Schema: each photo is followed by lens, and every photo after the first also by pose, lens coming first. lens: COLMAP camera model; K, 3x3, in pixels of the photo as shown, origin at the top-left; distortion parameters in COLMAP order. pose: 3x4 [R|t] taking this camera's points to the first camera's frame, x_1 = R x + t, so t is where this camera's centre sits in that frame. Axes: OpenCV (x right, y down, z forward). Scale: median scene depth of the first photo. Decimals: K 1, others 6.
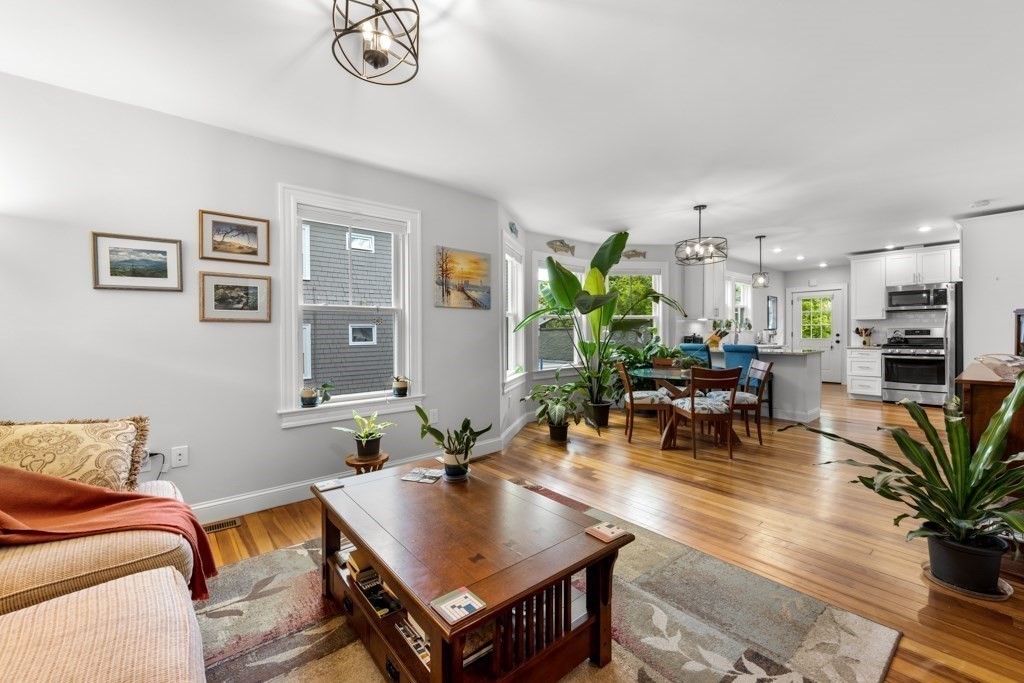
lens RADIAL K [[411.3, 0, 510.7], [0, 411.3, 332.9], [0, 0, 1]] dist [0.002018, -0.003309]
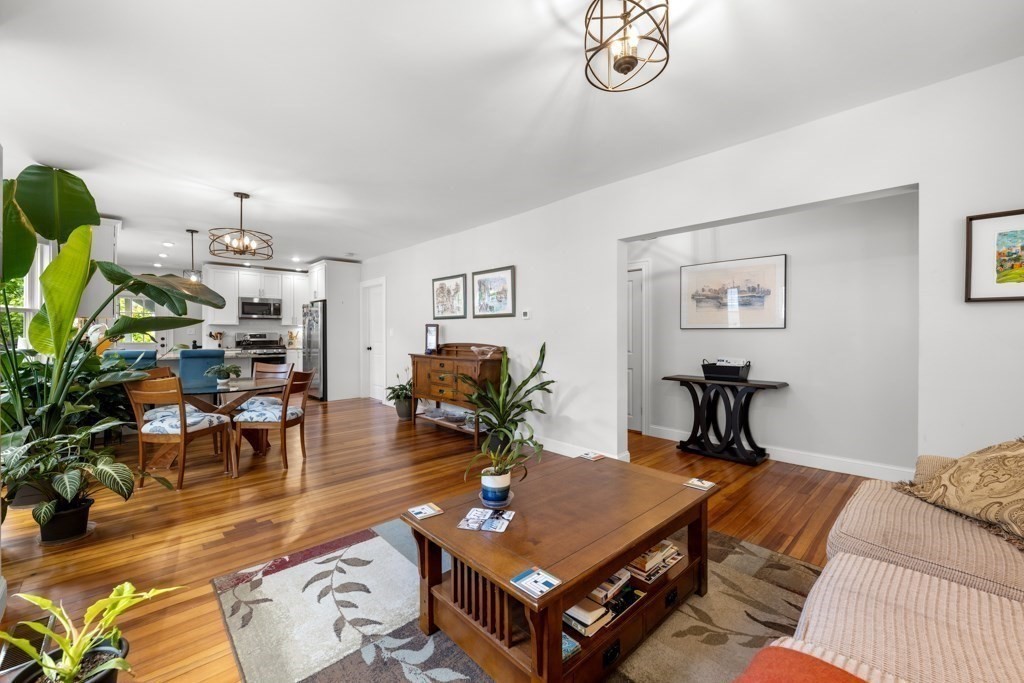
lens RADIAL K [[411.3, 0, 510.7], [0, 411.3, 332.9], [0, 0, 1]] dist [0.002018, -0.003309]
pose [[-0.056249, 0.010393, 0.998363, -0.304197], [0.000314, 0.999946, -0.010392, 0.001841], [-0.998417, -0.000271, -0.056249, 0.309484]]
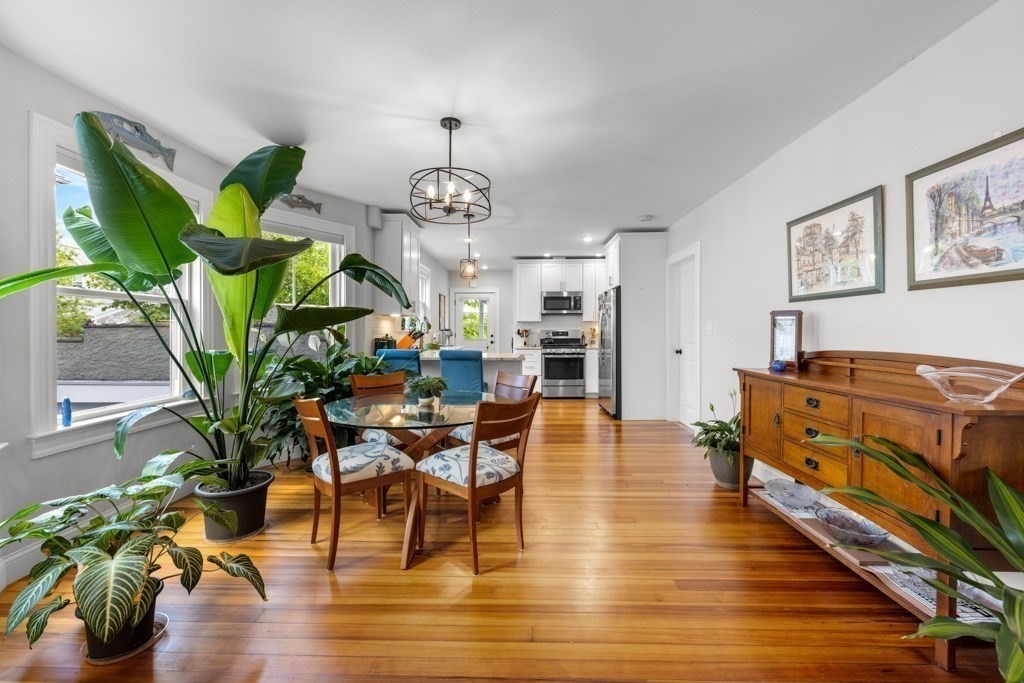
lens RADIAL K [[410.3, 0, 513.9], [0, 410.3, 335.3], [0, 0, 1]] dist [0.006359, -0.000104]
pose [[0.655777, -0.000215, 0.754955, 0.048026], [-0.003336, 0.999989, 0.003183, -0.000255], [-0.754947, -0.004606, 0.655769, 0.357372]]
